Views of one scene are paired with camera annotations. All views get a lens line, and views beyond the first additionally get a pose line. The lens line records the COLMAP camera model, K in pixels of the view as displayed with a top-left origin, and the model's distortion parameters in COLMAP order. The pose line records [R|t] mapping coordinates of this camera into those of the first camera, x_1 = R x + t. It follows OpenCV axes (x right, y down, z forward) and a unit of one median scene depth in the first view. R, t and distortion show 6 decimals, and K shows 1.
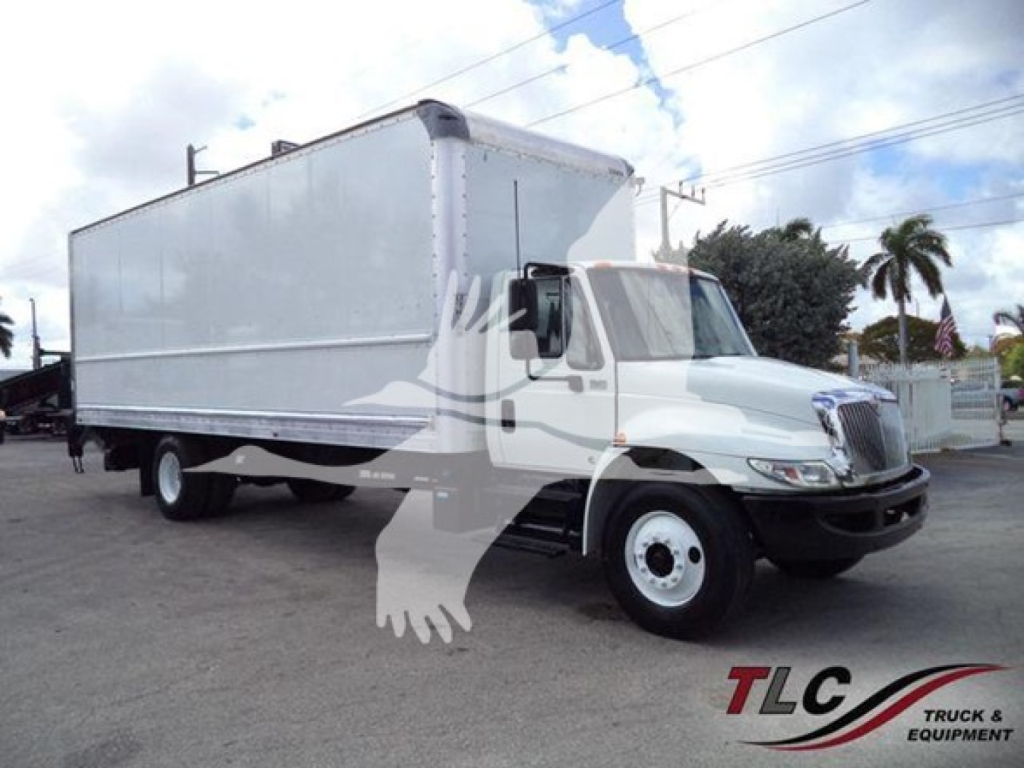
lens RADIAL K [[839.7, 0, 511.9], [0, 839.7, 379.8], [0, 0, 1]] dist [-0.029640, 0.015170]
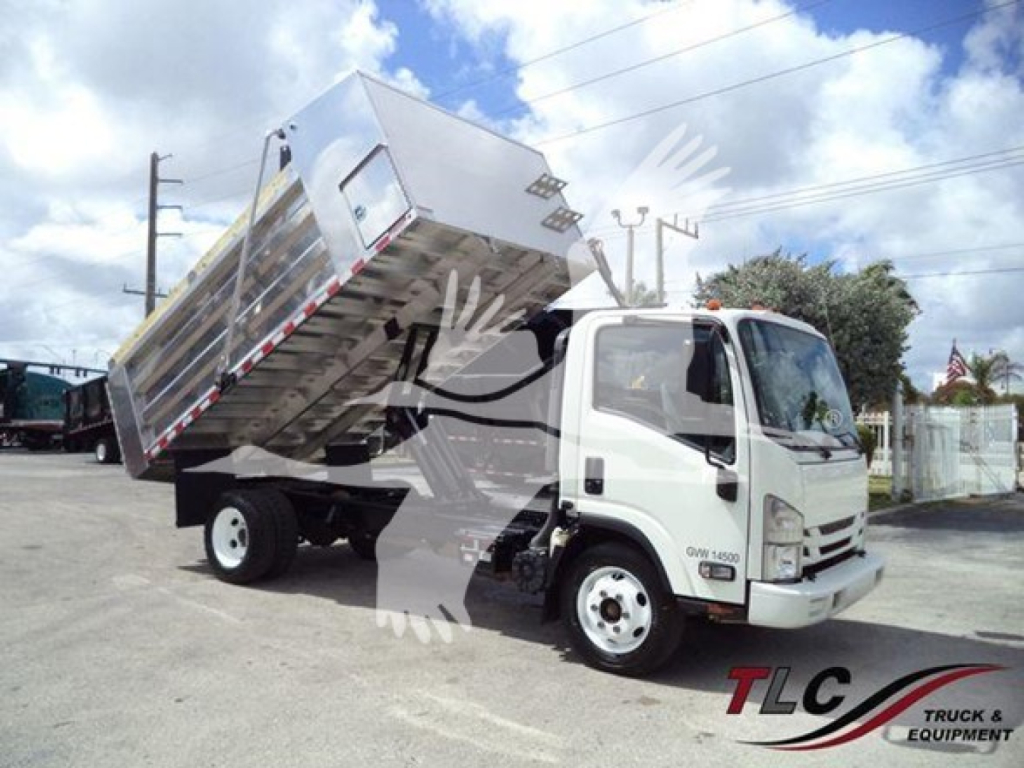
lens RADIAL K [[839.7, 0, 512.6], [0, 839.7, 387.6], [0, 0, 1]] dist [-0.029640, 0.015170]
pose [[0.997069, 0.040698, 0.064788, -0.110470], [-0.039108, 0.998906, -0.025629, 0.004008], [-0.065760, 0.023020, 0.997570, 0.066044]]
